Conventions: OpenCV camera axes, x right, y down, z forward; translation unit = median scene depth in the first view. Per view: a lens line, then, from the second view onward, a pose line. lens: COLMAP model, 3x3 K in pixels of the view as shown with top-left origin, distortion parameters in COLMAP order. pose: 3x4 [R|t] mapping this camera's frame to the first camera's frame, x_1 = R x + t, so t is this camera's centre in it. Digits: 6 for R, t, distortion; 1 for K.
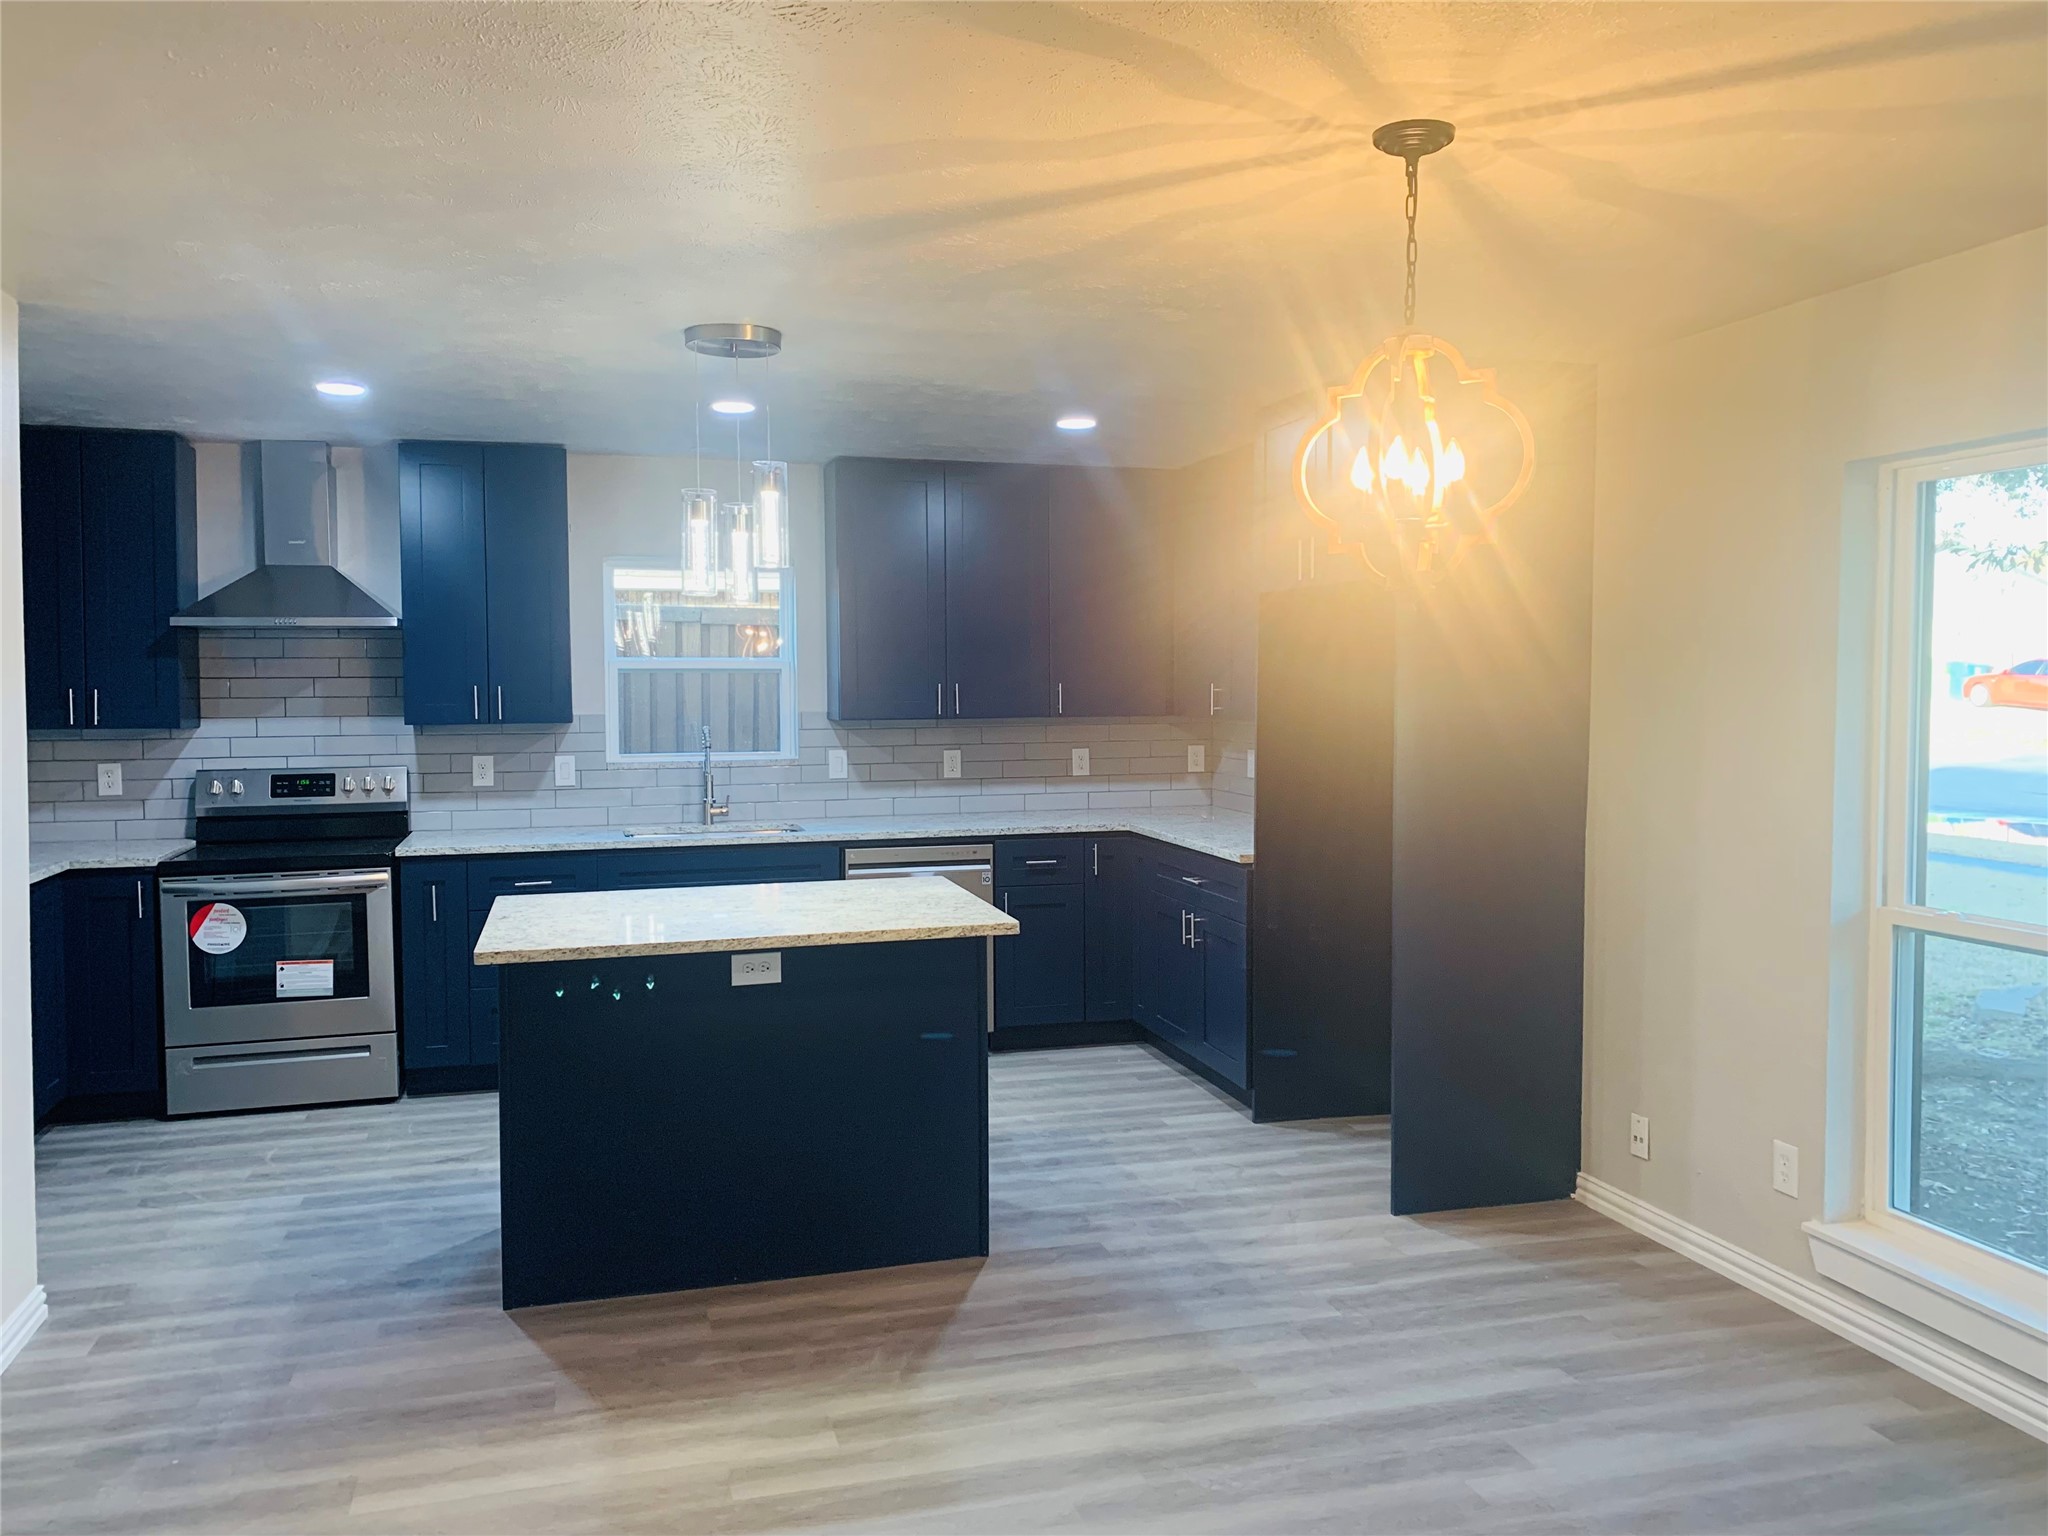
lens RADIAL K [[1554.3, 0, 1007.4], [0, 1554.3, 766.3], [0, 0, 1]] dist [0.053908, -0.040113]
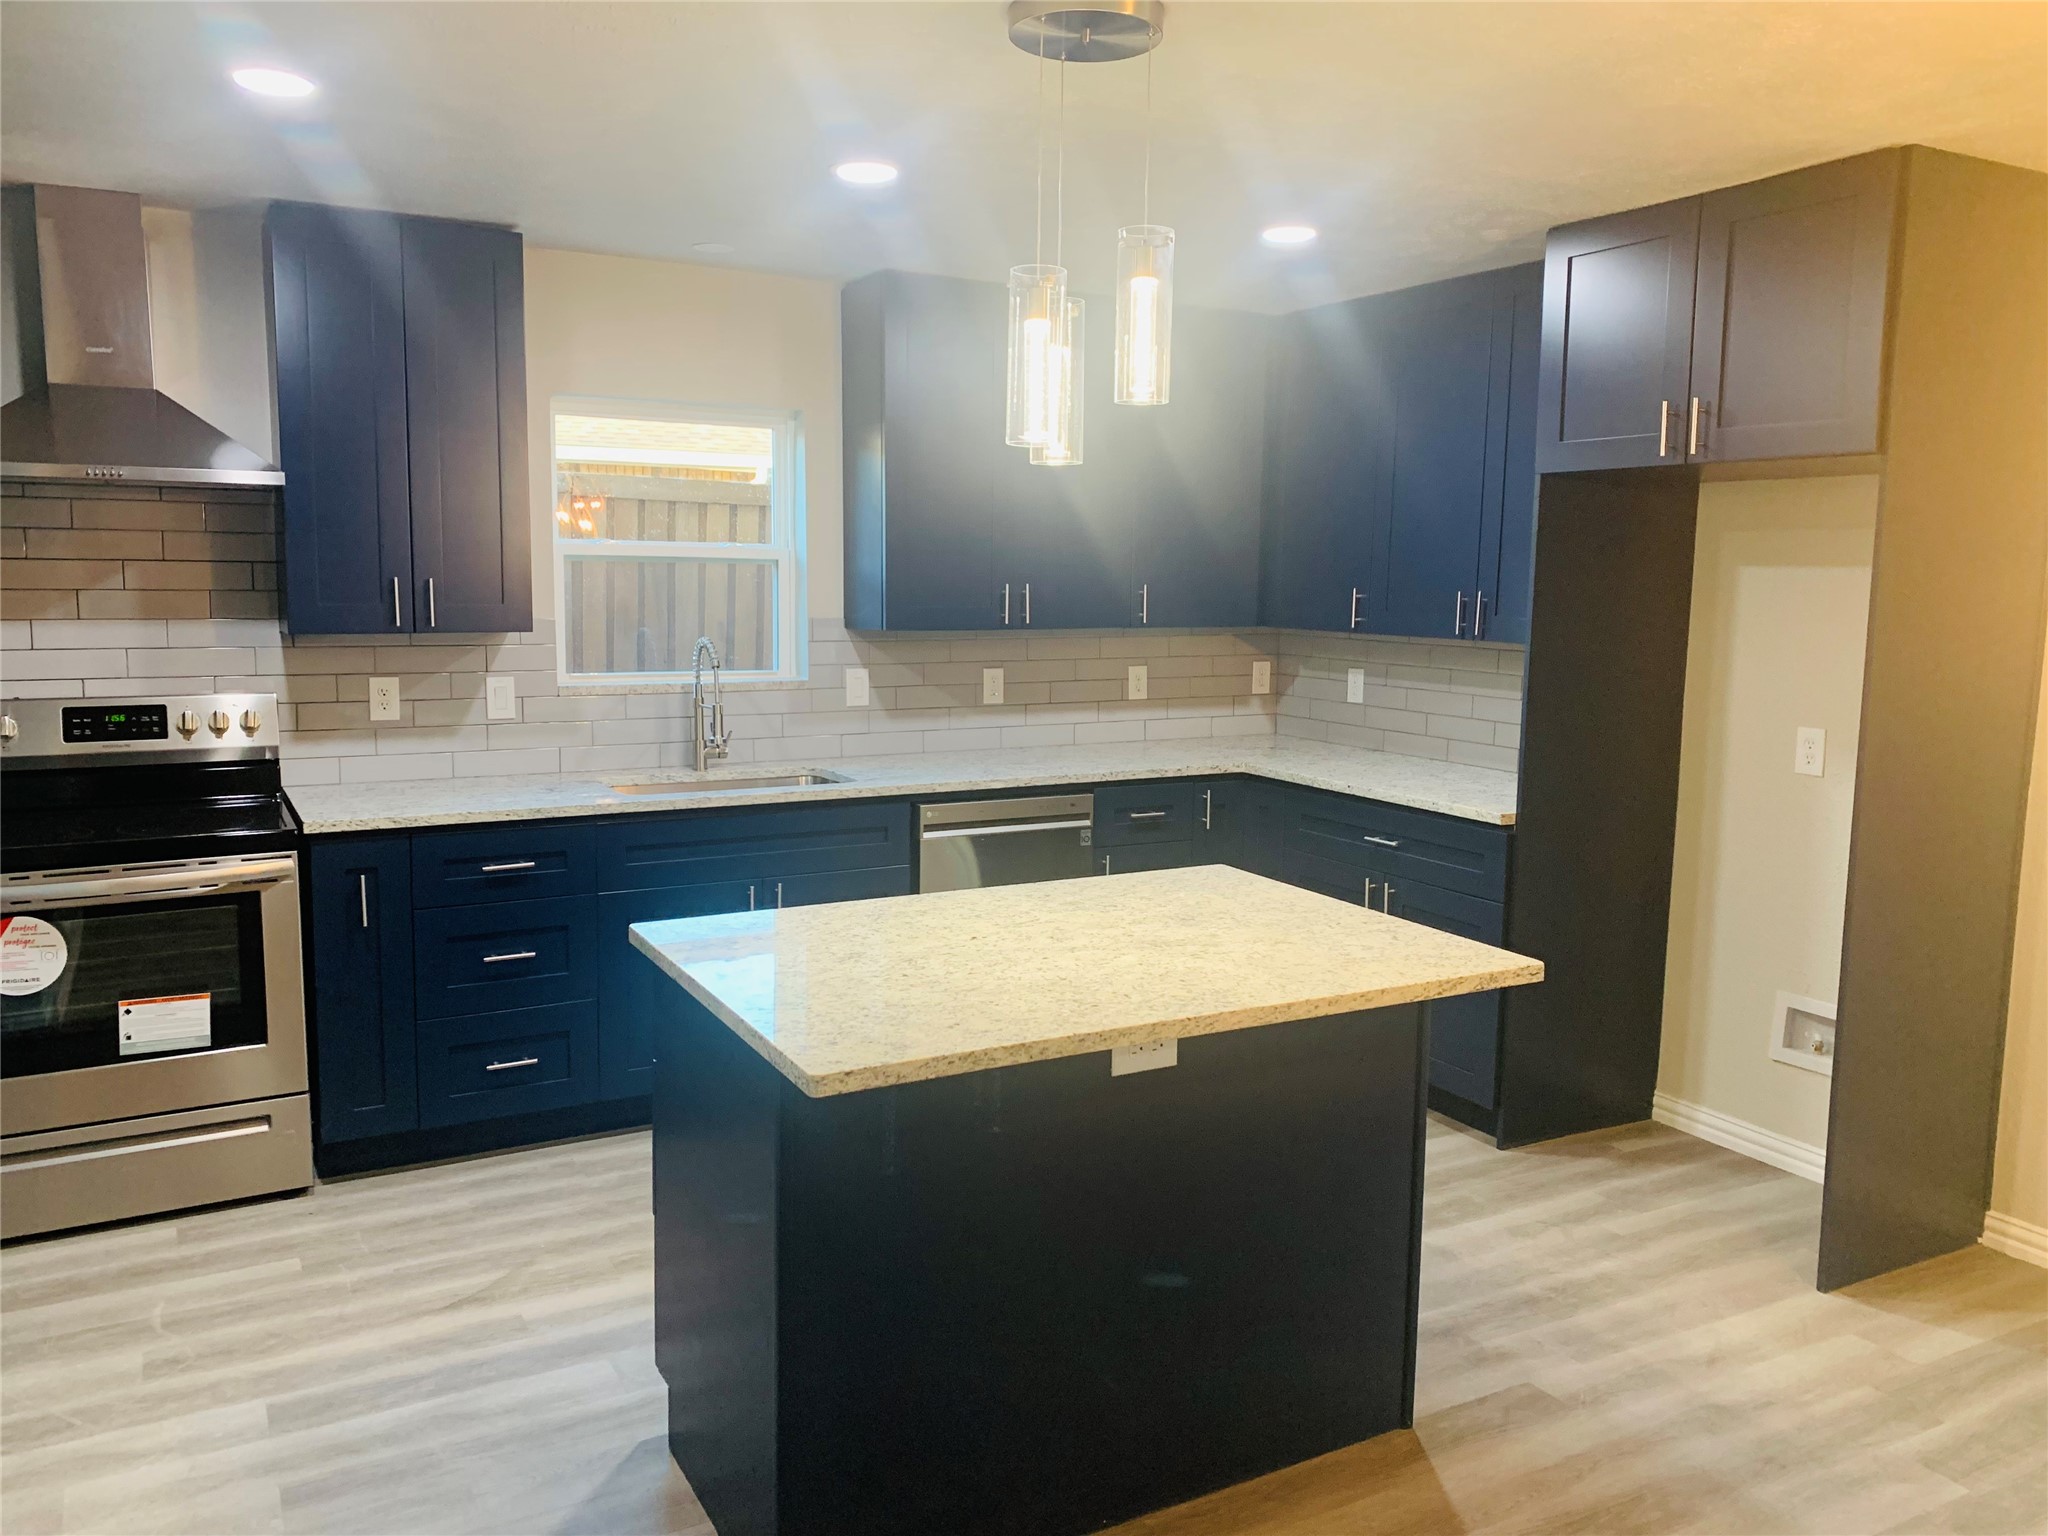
lens RADIAL K [[1554.3, 0, 1033.4], [0, 1554.3, 754.2], [0, 0, 1]] dist [0.053908, -0.040113]
pose [[0.971221, -0.009499, 0.237992, -0.249027], [-0.005378, 0.998075, 0.061785, -0.019300], [-0.238121, -0.061287, 0.969300, 0.281958]]
